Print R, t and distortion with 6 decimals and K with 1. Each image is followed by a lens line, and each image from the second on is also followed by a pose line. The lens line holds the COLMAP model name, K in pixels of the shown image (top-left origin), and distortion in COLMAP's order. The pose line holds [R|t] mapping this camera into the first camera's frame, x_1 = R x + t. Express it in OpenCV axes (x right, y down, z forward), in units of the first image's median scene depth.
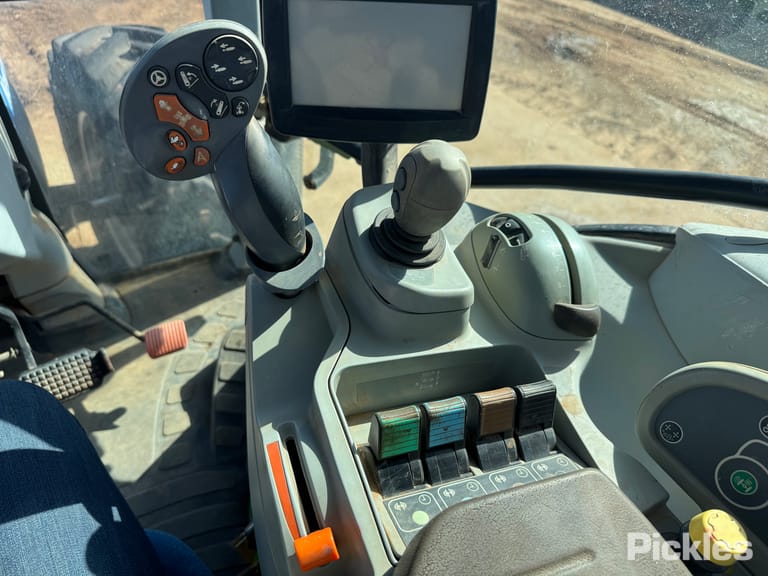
lens RADIAL K [[557.3, 0, 384.0], [0, 557.3, 288.0], [0, 0, 1]] dist [0.007807, -0.025351]
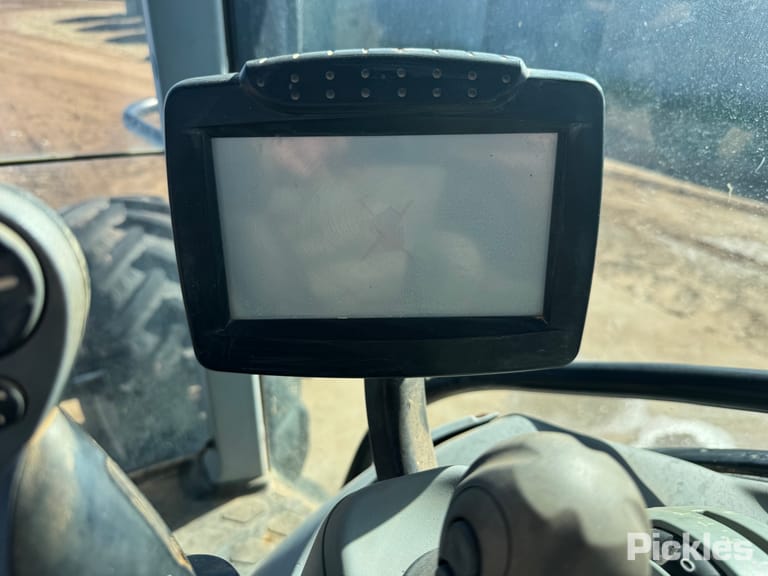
lens RADIAL K [[557.3, 0, 384.0], [0, 557.3, 288.0], [0, 0, 1]] dist [0.007807, -0.025351]
pose [[0.998839, -0.045148, -0.016825, -0.001186], [0.039363, 0.966036, -0.255393, -0.045768], [0.027784, 0.254434, 0.966691, 0.100900]]
